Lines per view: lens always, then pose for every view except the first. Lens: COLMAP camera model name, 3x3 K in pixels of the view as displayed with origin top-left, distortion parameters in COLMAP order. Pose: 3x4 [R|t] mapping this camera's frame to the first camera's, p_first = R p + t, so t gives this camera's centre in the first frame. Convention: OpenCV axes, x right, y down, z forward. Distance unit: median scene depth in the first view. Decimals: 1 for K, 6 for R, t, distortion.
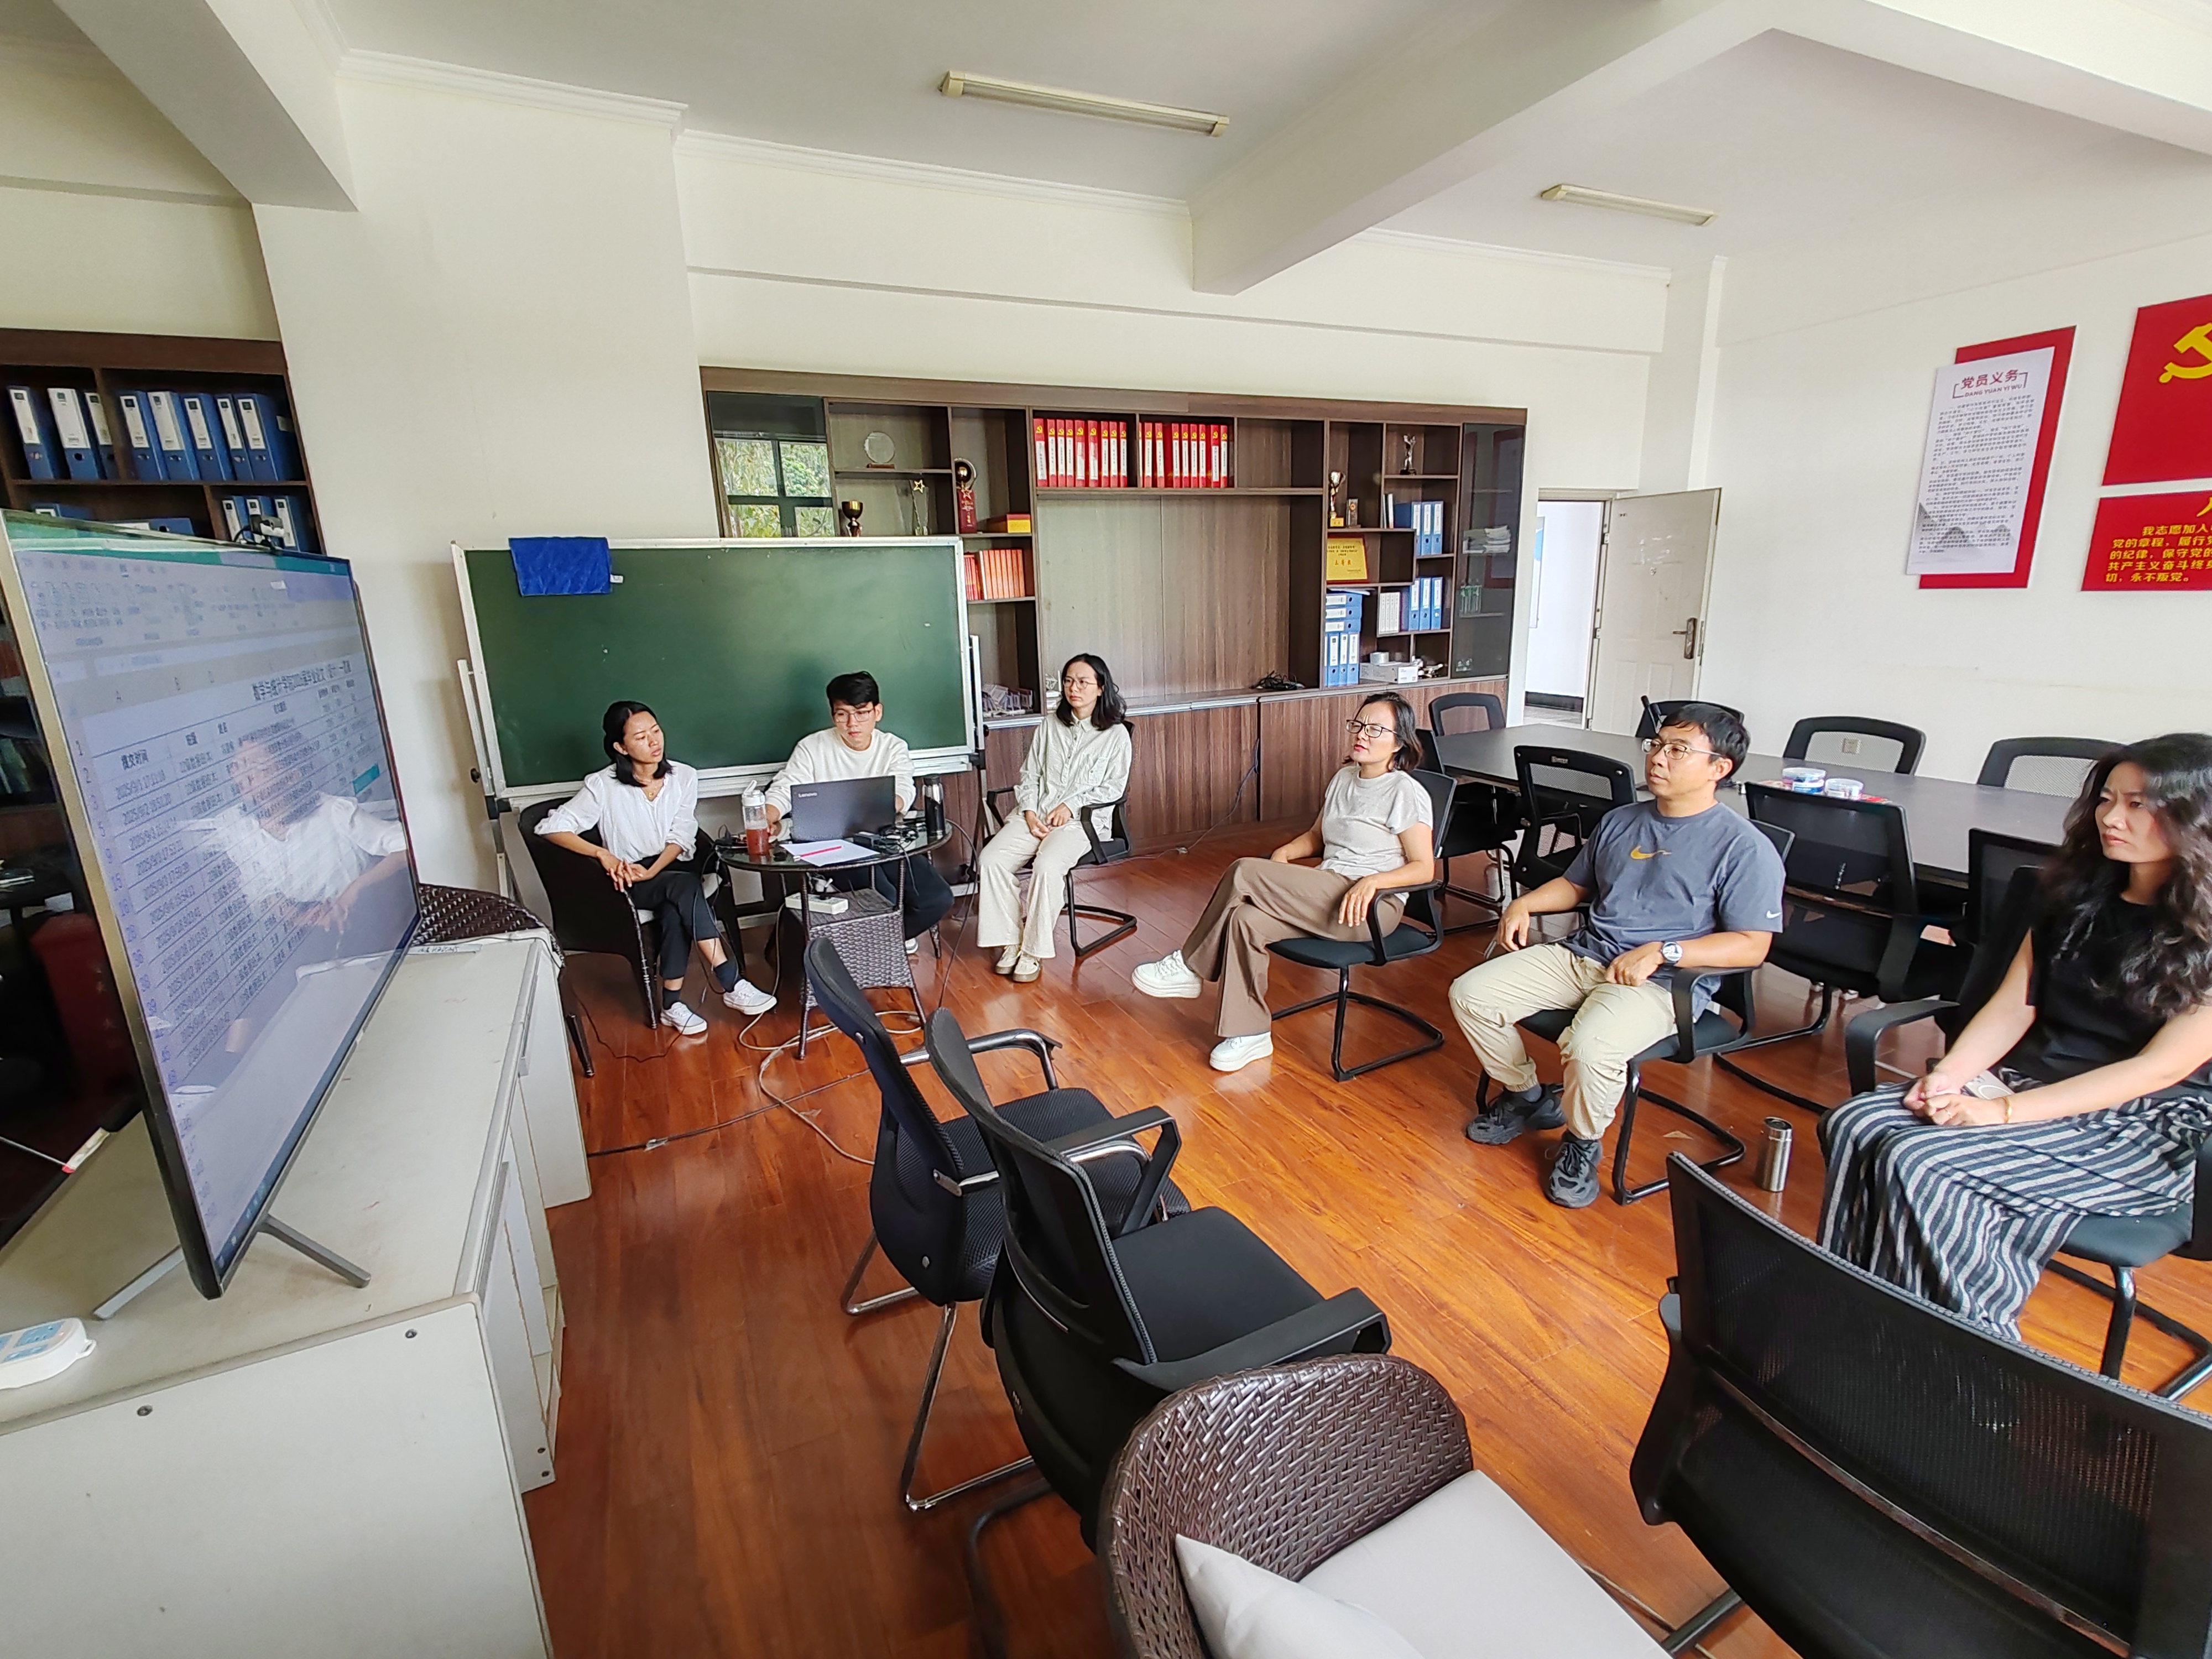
lens RADIAL K [[1014.9, 0, 1106.0], [0, 1014.9, 829.5], [0, 0, 1]] dist [0.000755, 0.000013]
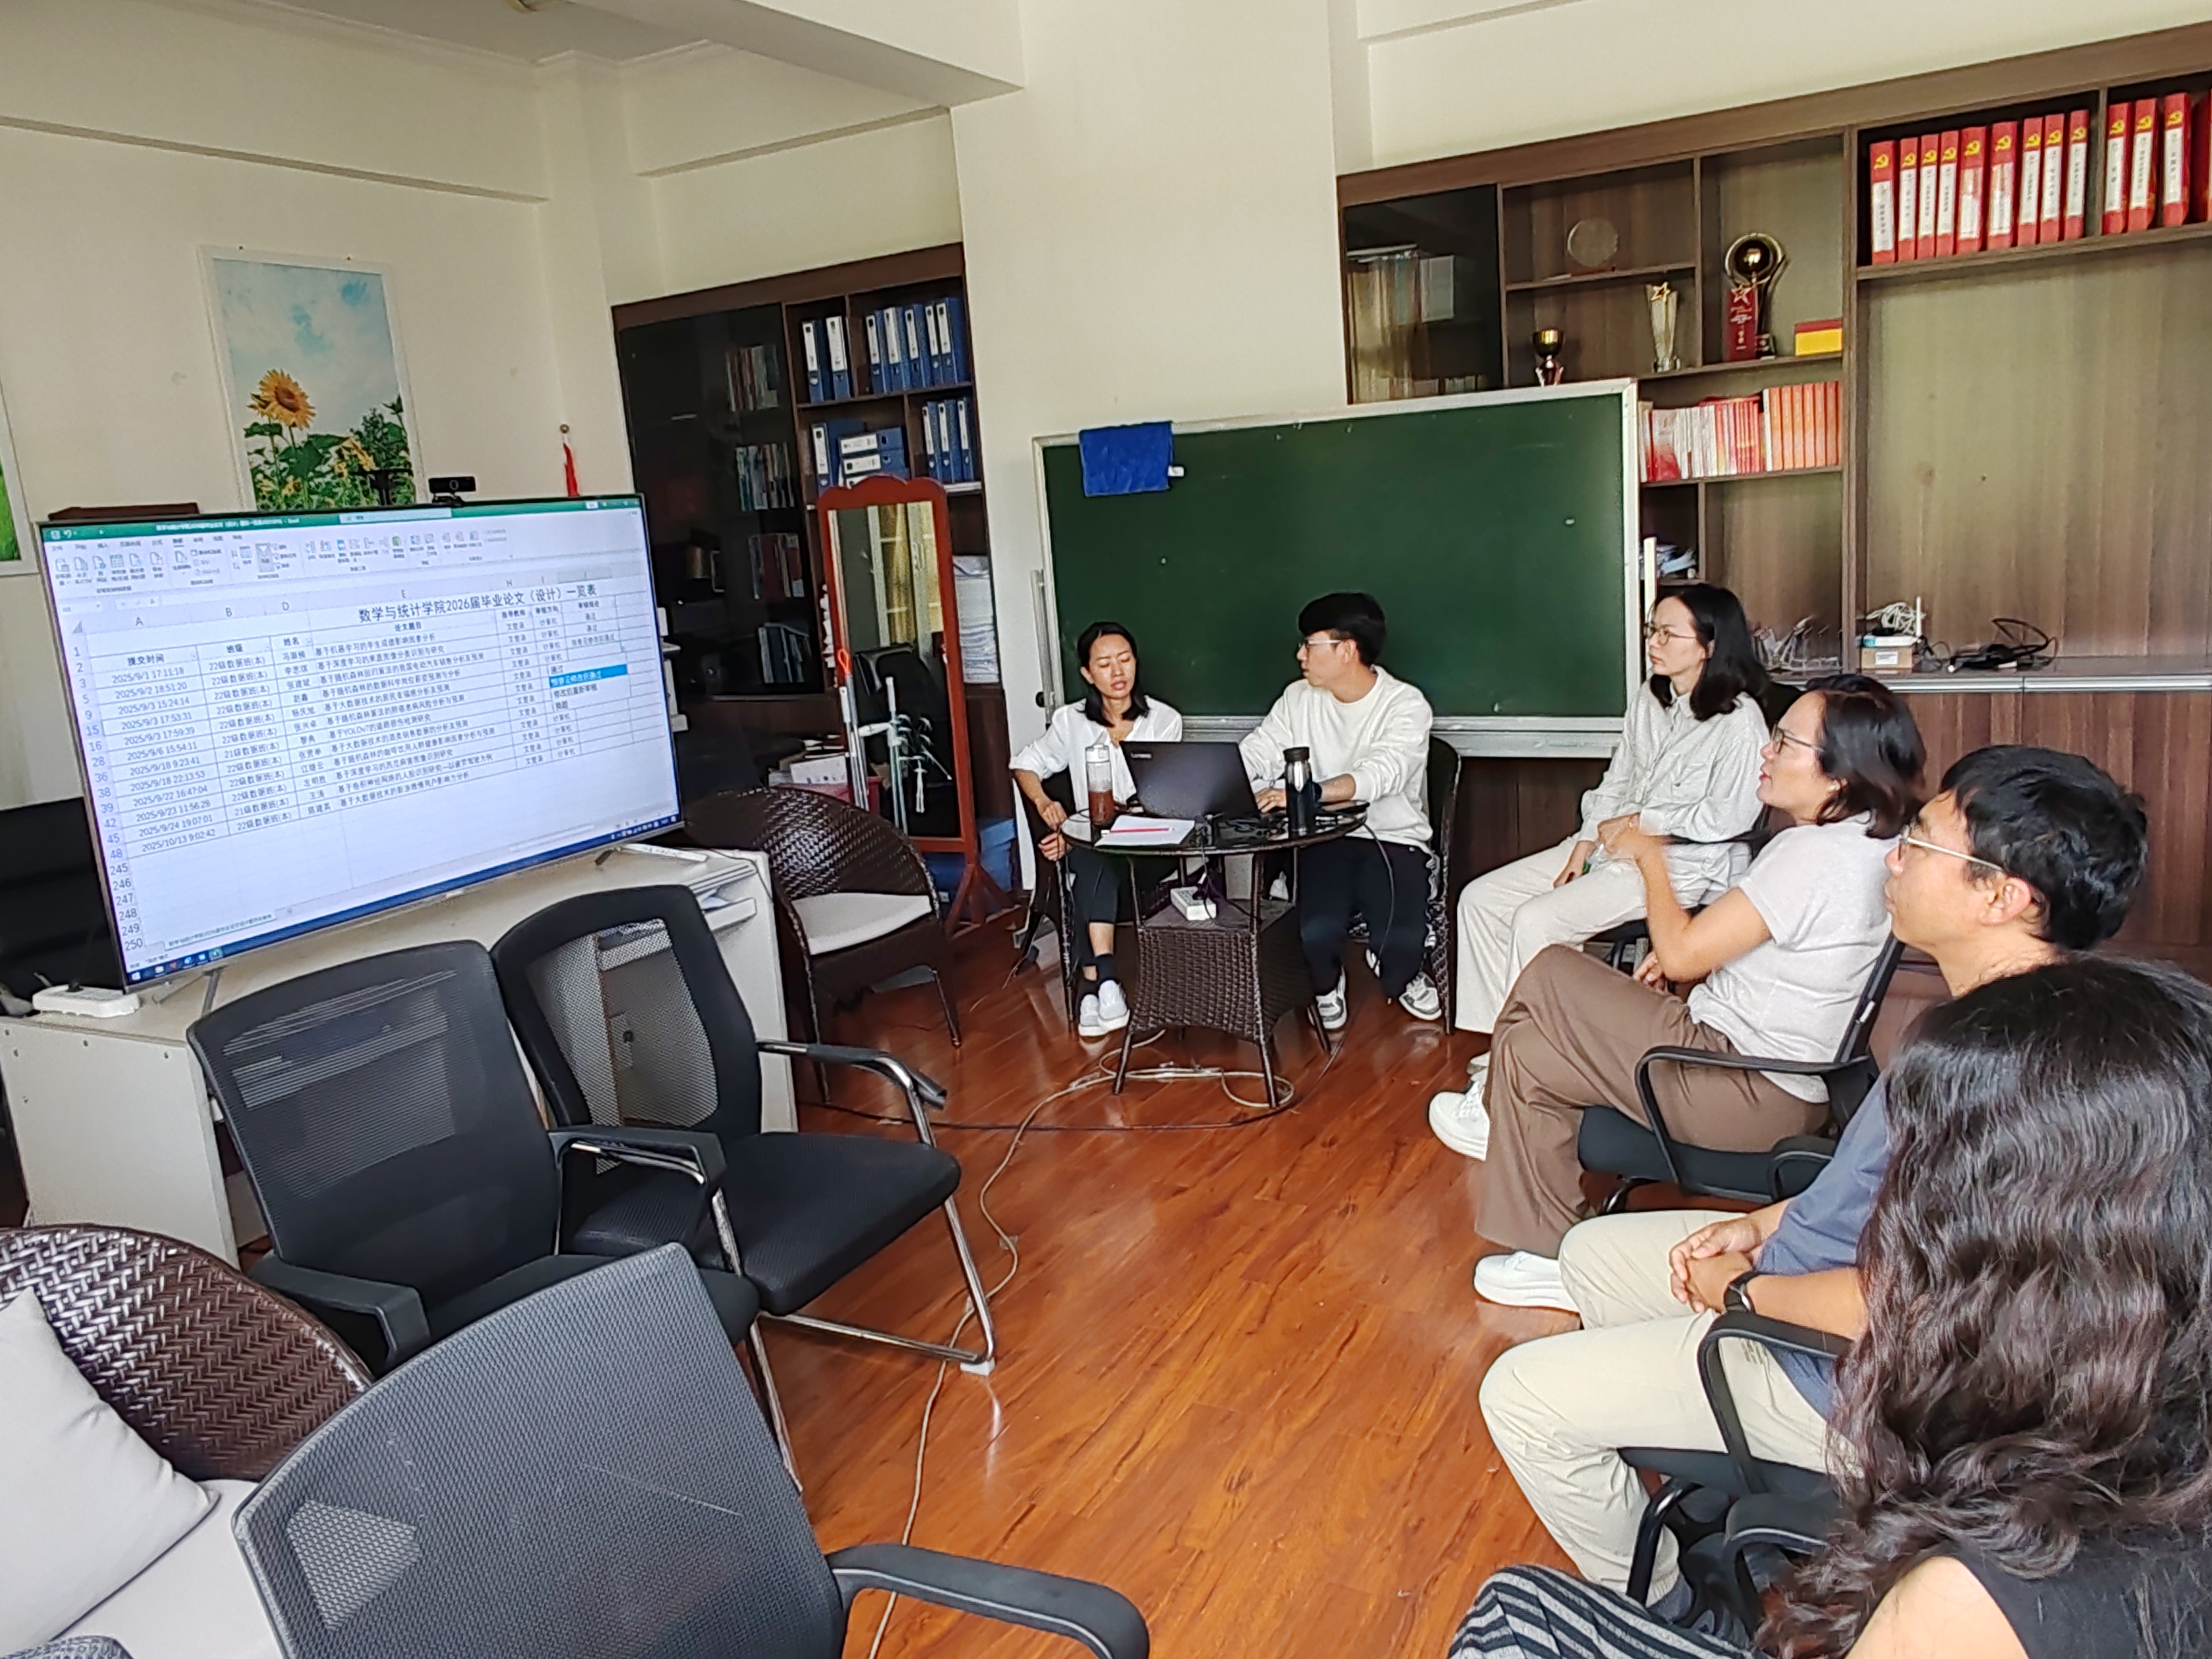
lens RADIAL K [[1686.2, 0, 1106.0], [0, 1686.2, 829.5], [0, 0, 1]] dist [0.000023, -0.005236]
pose [[0.567023, 0.141781, -0.811408, 0.627027], [-0.140731, 0.987266, 0.074164, -0.058040], [0.811591, 0.072138, 0.579756, 0.200771]]
